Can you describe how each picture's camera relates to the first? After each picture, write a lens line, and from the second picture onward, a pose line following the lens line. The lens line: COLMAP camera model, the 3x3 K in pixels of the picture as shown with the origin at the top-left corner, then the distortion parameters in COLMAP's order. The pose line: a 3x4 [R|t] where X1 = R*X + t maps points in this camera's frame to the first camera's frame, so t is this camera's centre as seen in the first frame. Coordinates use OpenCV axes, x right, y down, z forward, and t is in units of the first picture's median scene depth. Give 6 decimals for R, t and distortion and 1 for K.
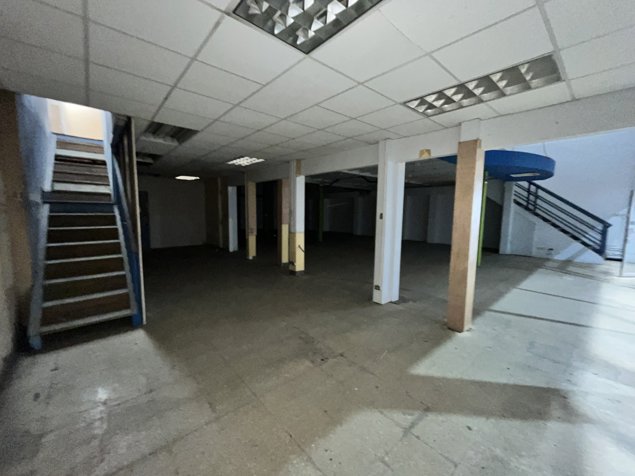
lens RADIAL K [[255.0, 0, 317.5], [0, 255.0, 238.0], [0, 0, 1]] dist [-0.001024, -0.000099]
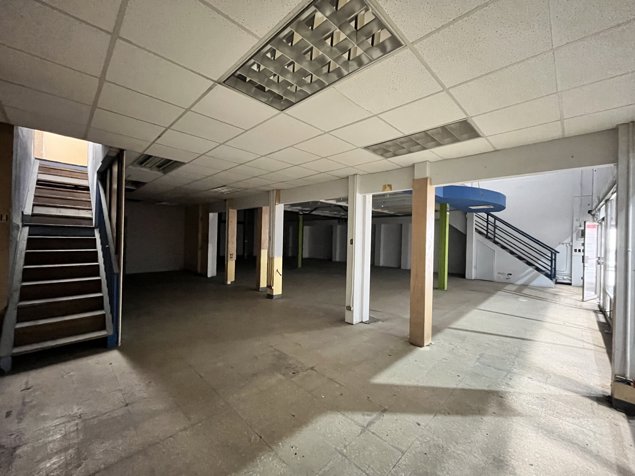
lens RADIAL K [[255.0, 0, 317.5], [0, 255.0, 238.0], [0, 0, 1]] dist [-0.001024, -0.000099]
pose [[0.997301, 0.009979, 0.072743, 0.025875], [-0.002194, 0.994329, -0.106327, 0.018268], [-0.073391, 0.105880, 0.991667, -0.099671]]
